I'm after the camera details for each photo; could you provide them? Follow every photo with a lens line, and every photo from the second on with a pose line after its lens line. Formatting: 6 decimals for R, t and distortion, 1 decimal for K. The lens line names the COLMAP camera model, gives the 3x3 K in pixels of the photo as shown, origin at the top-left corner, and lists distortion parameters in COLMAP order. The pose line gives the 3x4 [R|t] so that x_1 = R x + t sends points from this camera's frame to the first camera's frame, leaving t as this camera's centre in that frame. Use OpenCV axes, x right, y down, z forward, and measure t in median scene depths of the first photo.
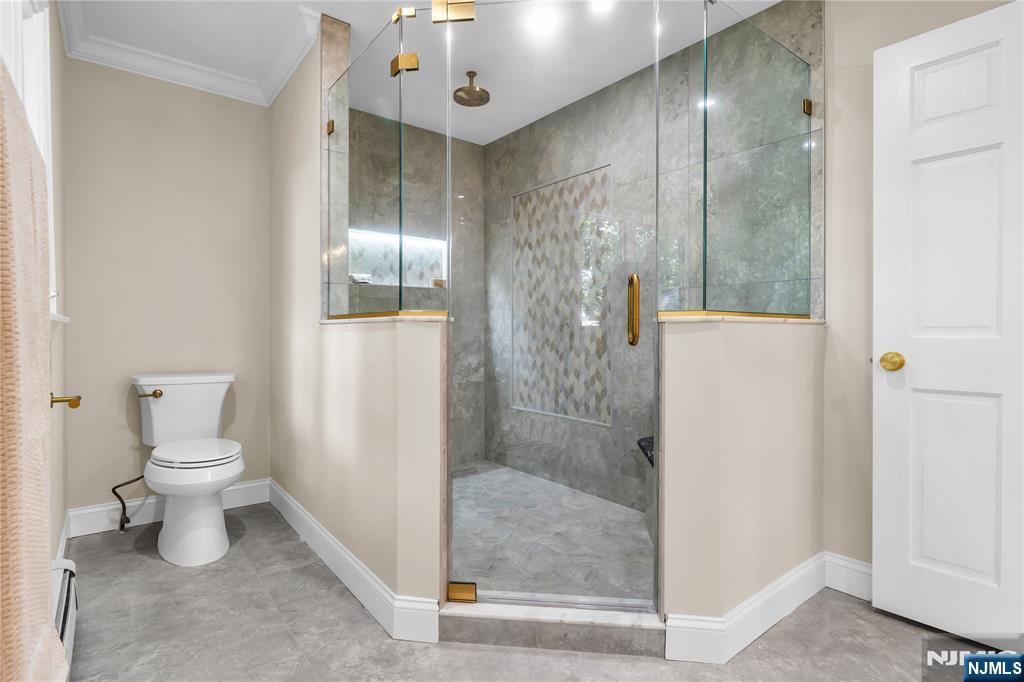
lens RADIAL K [[499.6, 0, 512.5], [0, 499.6, 334.7], [0, 0, 1]] dist [-0.005561, -0.000489]
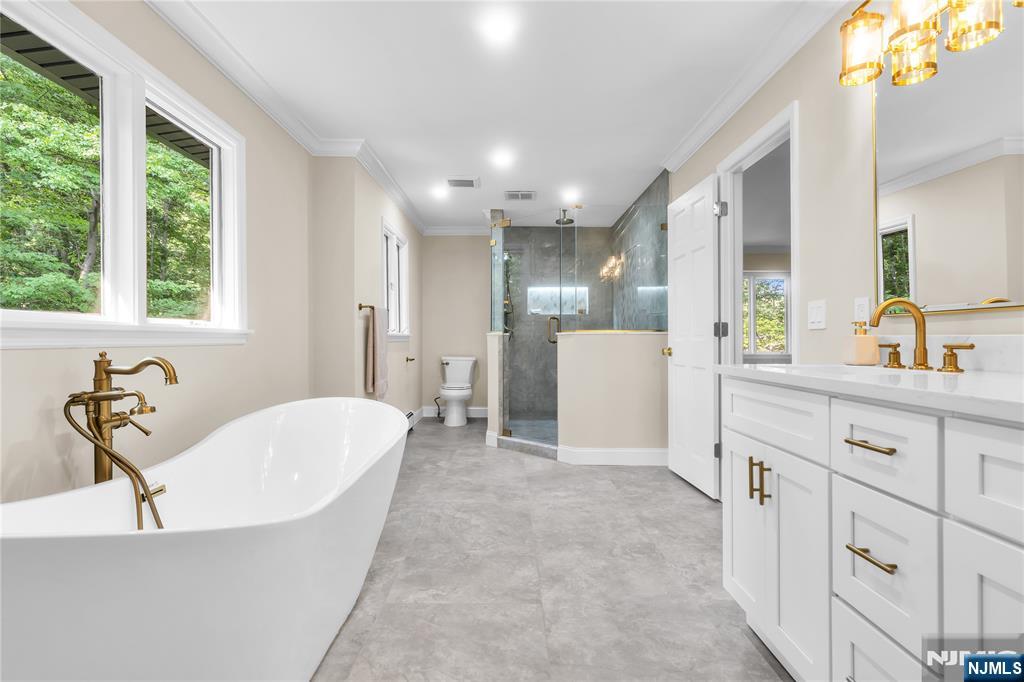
lens RADIAL K [[512.8, 0, 512.1], [0, 512.8, 340.0], [0, 0, 1]] dist [0.001364, 0.000093]
pose [[0.783564, 0.001477, -0.621310, 1.129948], [-0.005185, 0.999978, -0.004162, 0.007437], [0.621290, 0.006483, 0.783554, -0.814766]]
